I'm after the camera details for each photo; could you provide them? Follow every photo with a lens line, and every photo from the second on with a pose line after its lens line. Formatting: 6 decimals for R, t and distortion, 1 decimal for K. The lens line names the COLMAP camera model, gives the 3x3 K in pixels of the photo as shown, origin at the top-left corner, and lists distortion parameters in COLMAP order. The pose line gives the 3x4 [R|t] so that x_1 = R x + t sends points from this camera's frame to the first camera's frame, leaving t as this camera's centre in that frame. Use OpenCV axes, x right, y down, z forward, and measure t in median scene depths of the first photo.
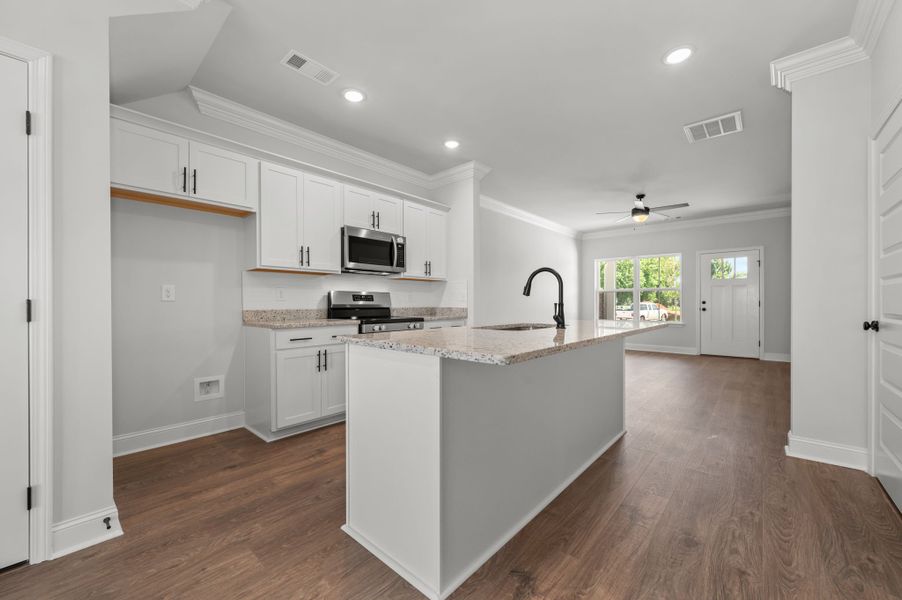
lens RADIAL K [[349.8, 0, 457.3], [0, 349.8, 302.4], [0, 0, 1]] dist [-0.000090, -0.000065]
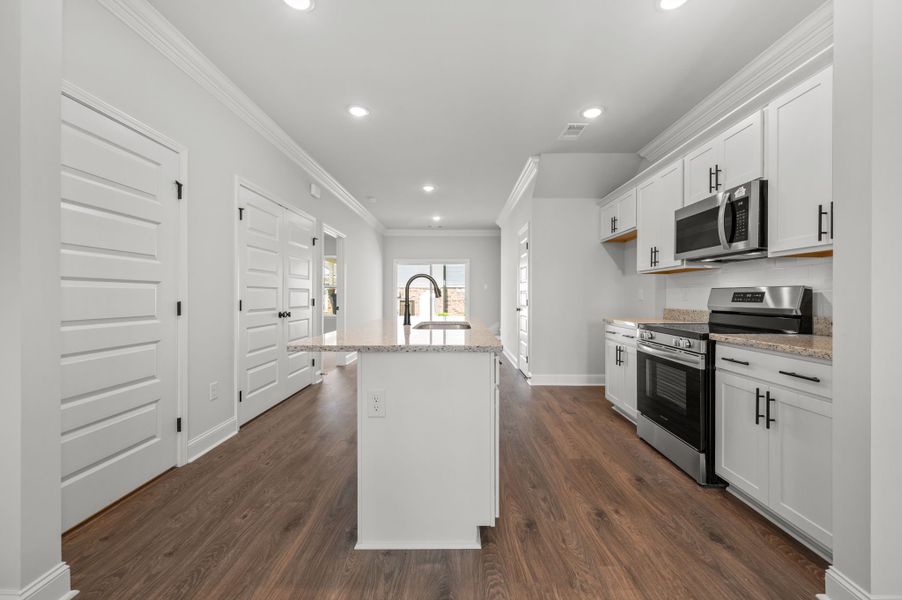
lens RADIAL K [[370.0, 0, 455.3], [0, 370.0, 297.7], [0, 0, 1]] dist [-0.003629, -0.000407]
pose [[-0.756693, -0.000278, -0.653770, 0.544878], [-0.003122, 0.999990, 0.003187, -0.011769], [0.653763, 0.004452, -0.756686, 1.123821]]
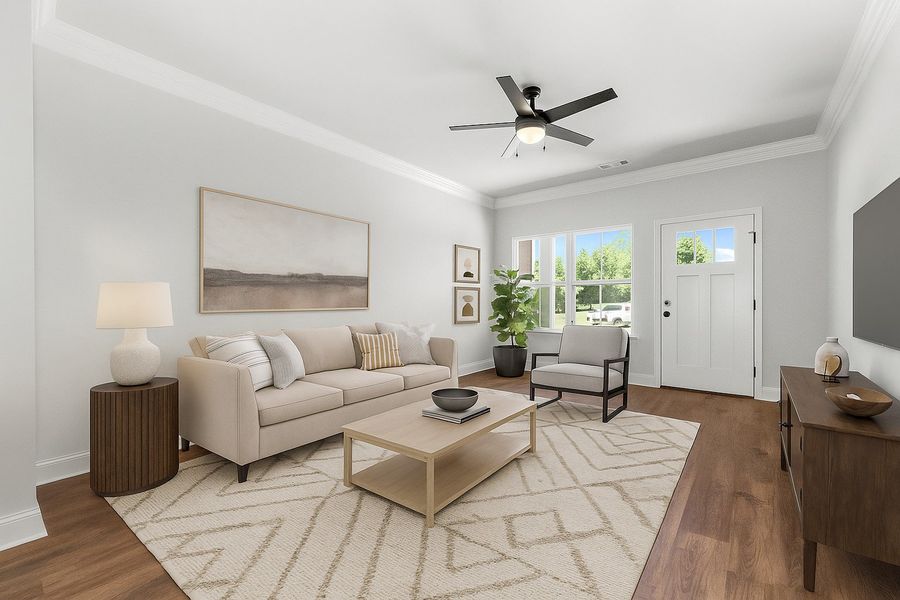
lens RADIAL K [[391.3, 0, 452.2], [0, 391.3, 300.4], [0, 0, 1]] dist [0.002753, 0.000184]
pose [[0.997351, -0.002124, 0.072711, 0.519902], [0.002351, 0.999993, -0.003035, -0.005687], [-0.072704, 0.003198, 0.997348, 0.639565]]
